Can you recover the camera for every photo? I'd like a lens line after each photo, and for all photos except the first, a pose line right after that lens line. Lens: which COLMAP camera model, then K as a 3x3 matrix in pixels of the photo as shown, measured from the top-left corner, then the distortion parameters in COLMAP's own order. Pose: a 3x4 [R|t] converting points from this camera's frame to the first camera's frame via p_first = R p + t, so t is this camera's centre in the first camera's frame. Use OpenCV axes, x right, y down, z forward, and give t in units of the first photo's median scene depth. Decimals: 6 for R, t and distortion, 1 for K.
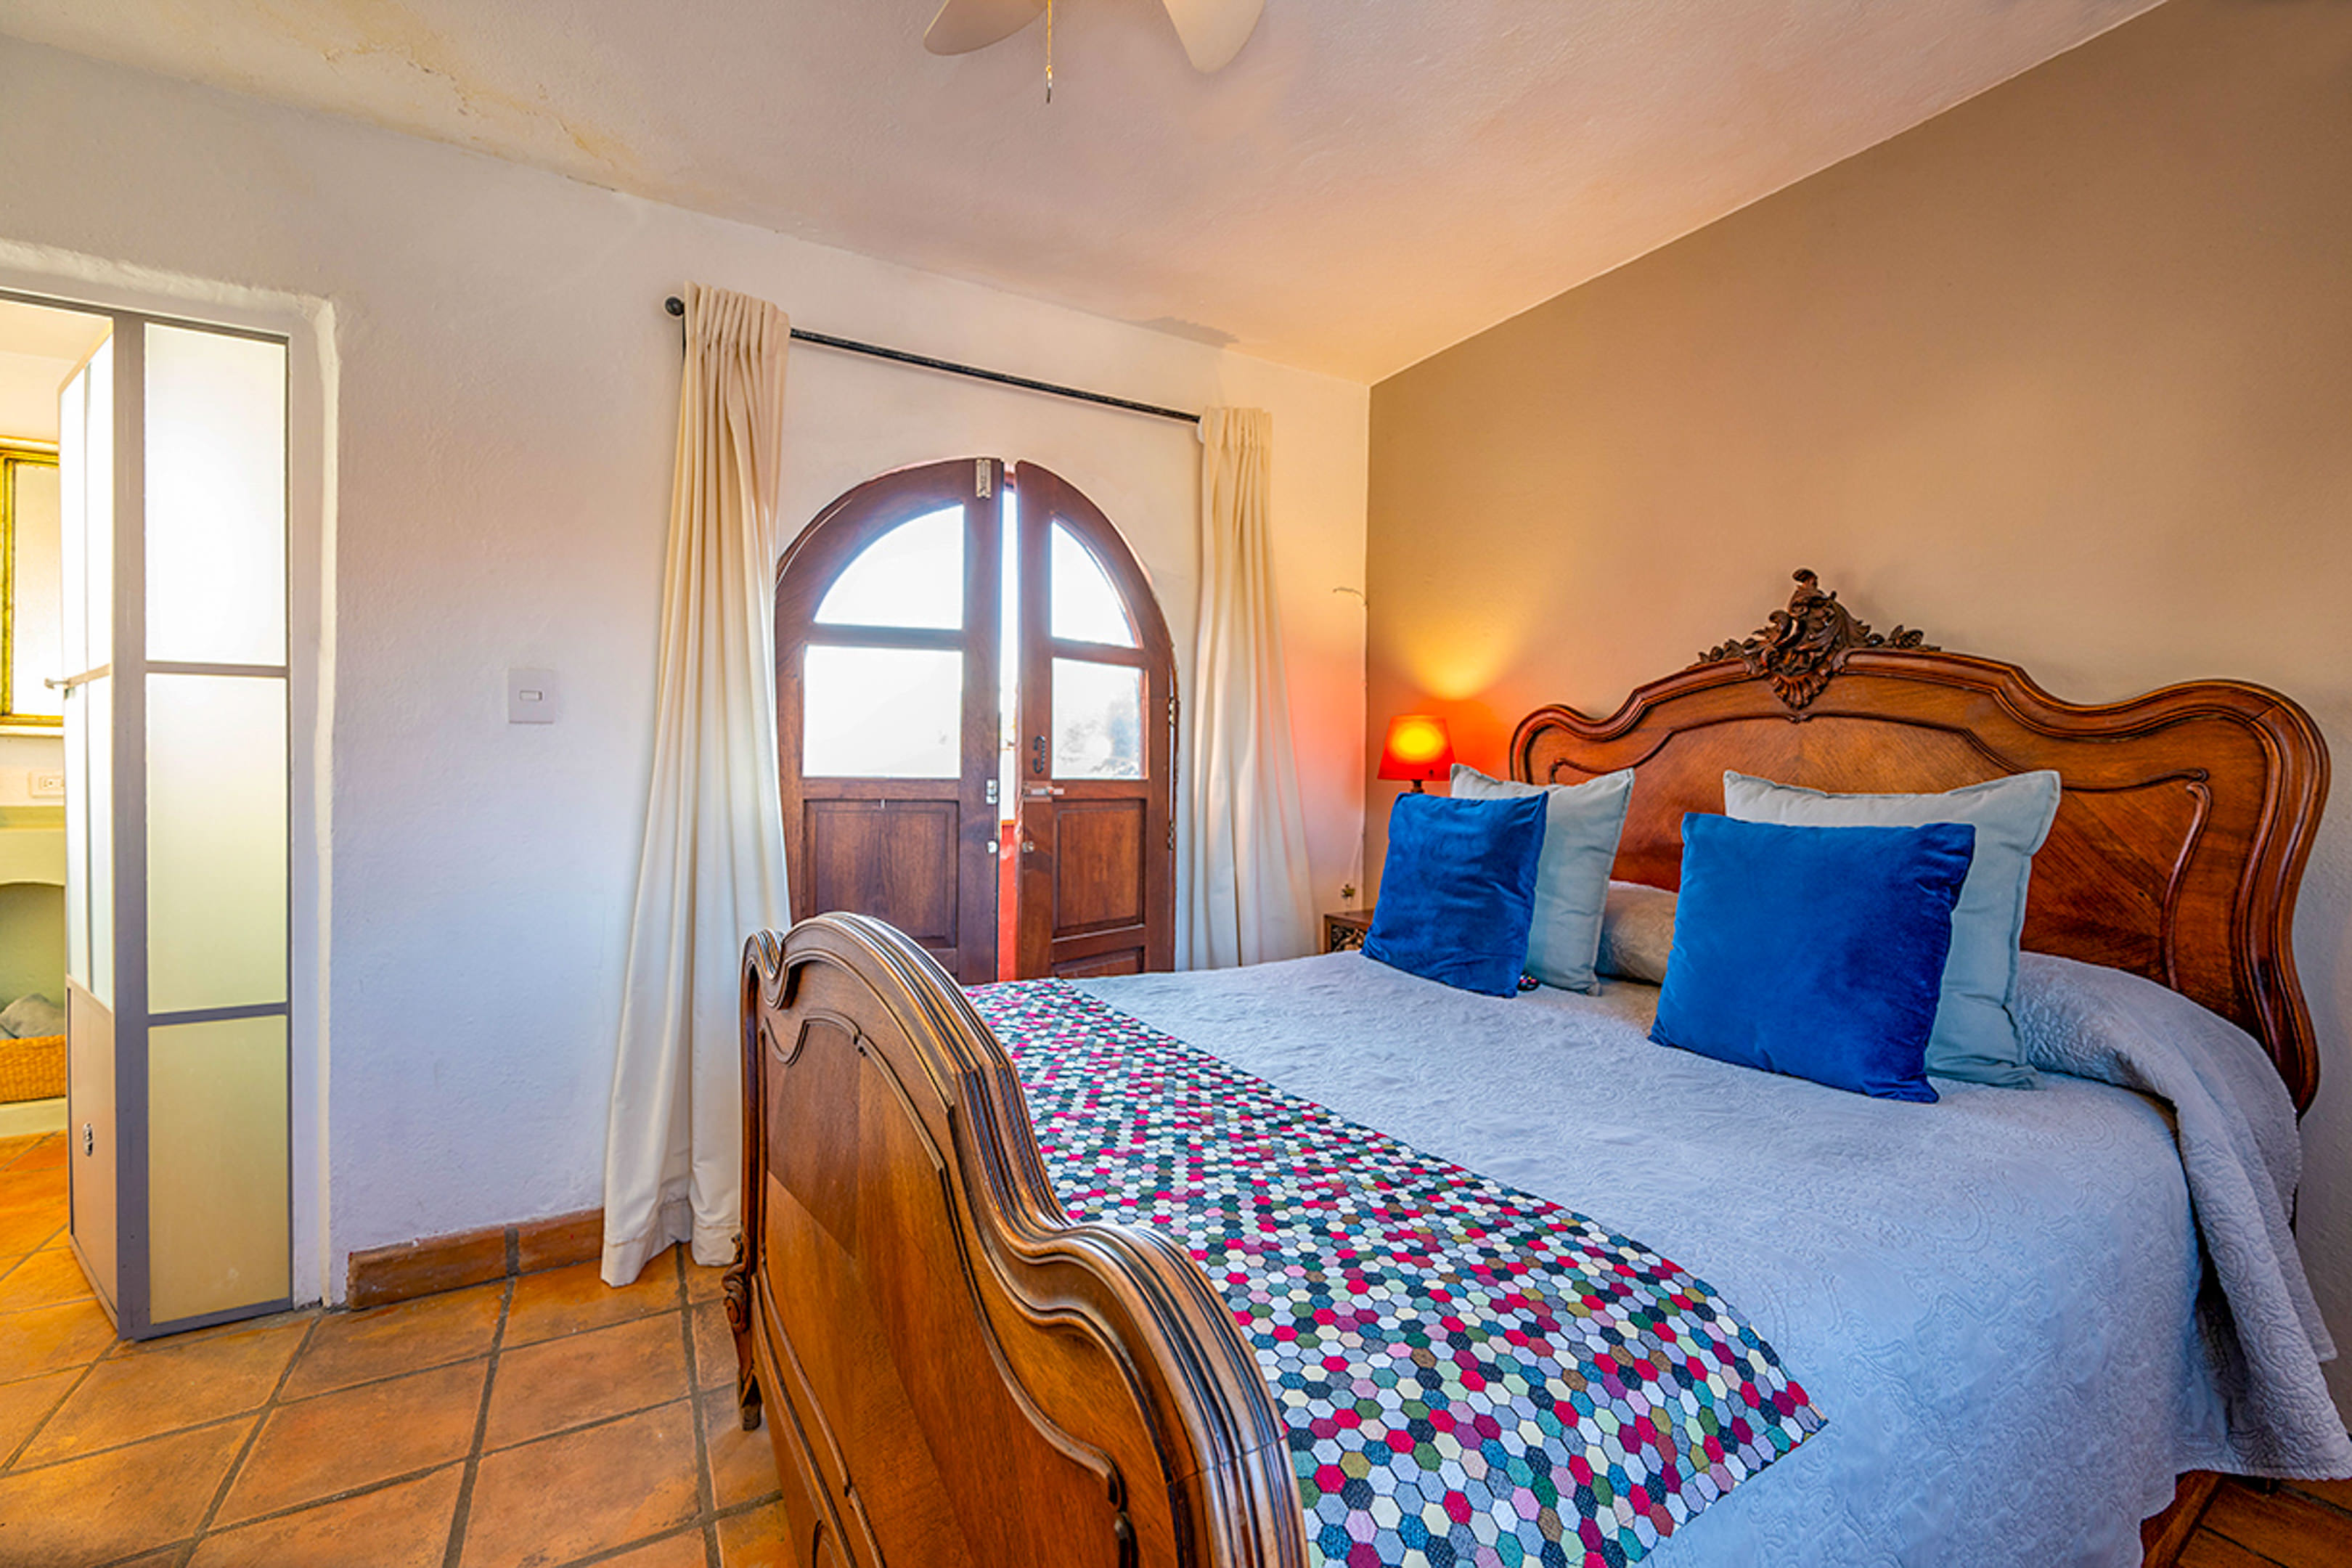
lens RADIAL K [[940.3, 0, 1176.0], [0, 940.3, 784.0], [0, 0, 1]] dist [-0.025433, -0.000026]
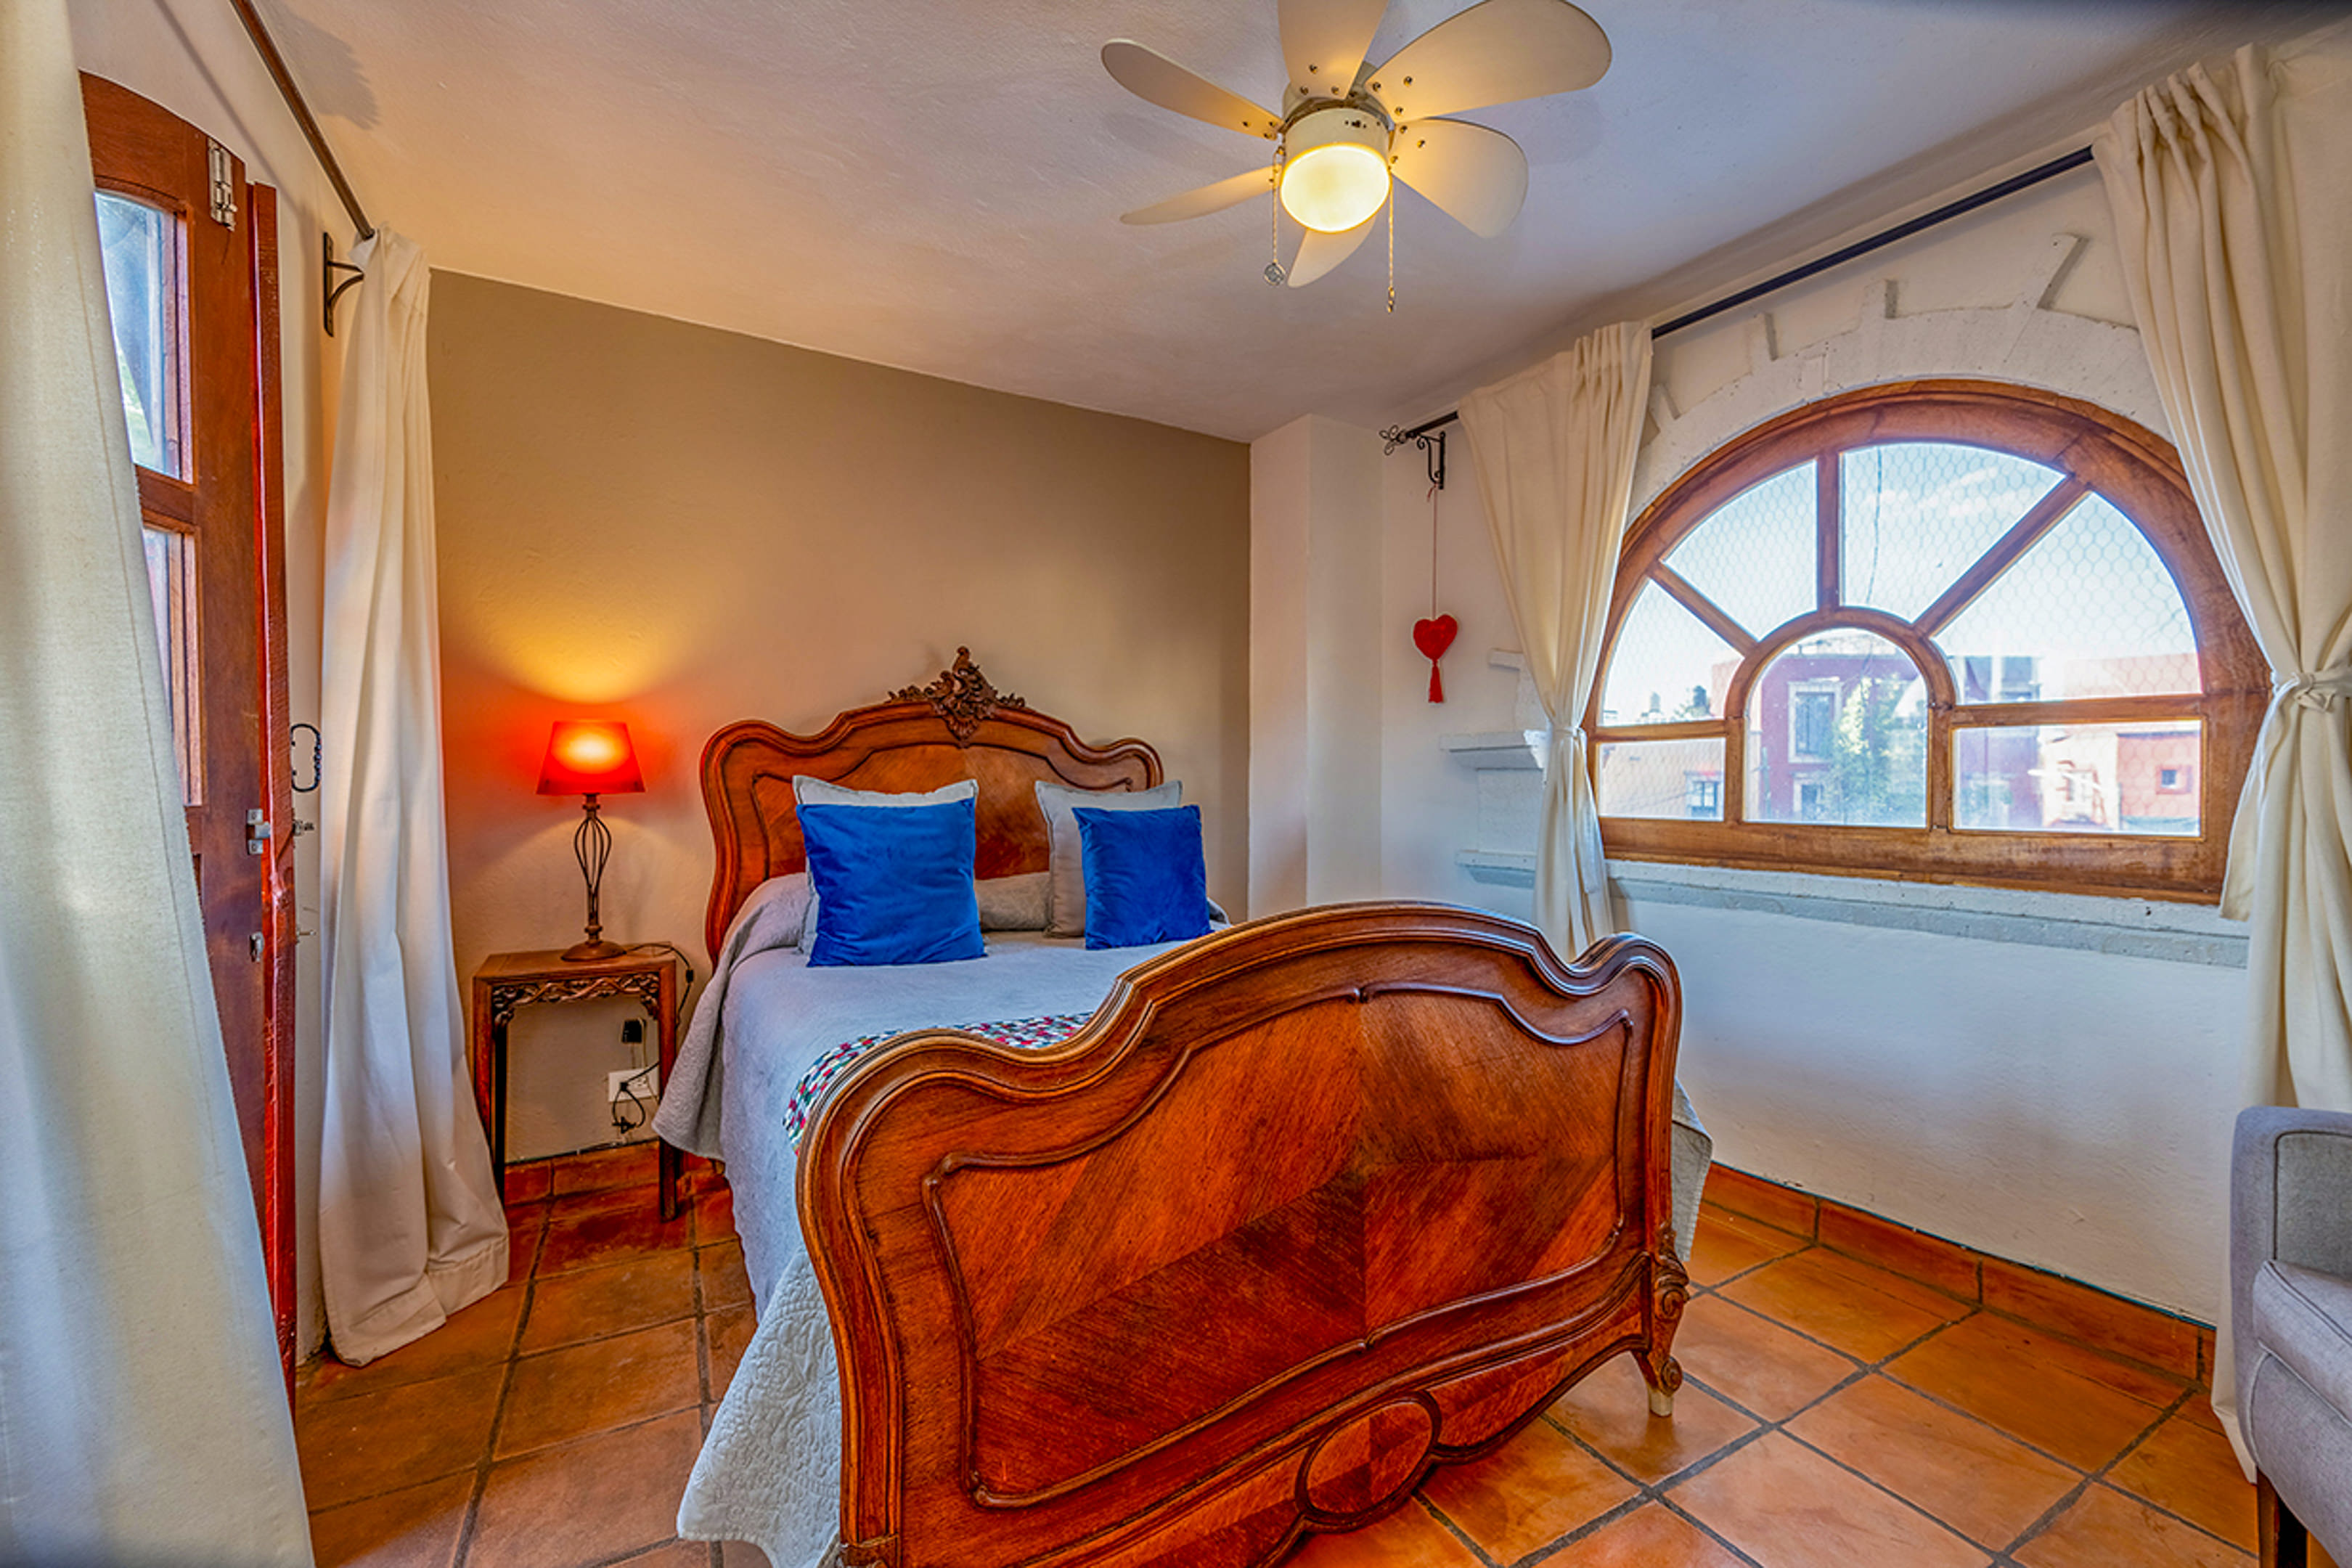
lens RADIAL K [[940.3, 0, 1176.0], [0, 940.3, 784.0], [0, 0, 1]] dist [-0.025433, -0.000026]
pose [[0.001443, -0.007455, 0.999971, -0.848231], [0.017085, 0.999826, 0.007430, -0.014633], [-0.999853, 0.017074, 0.001570, 0.658472]]
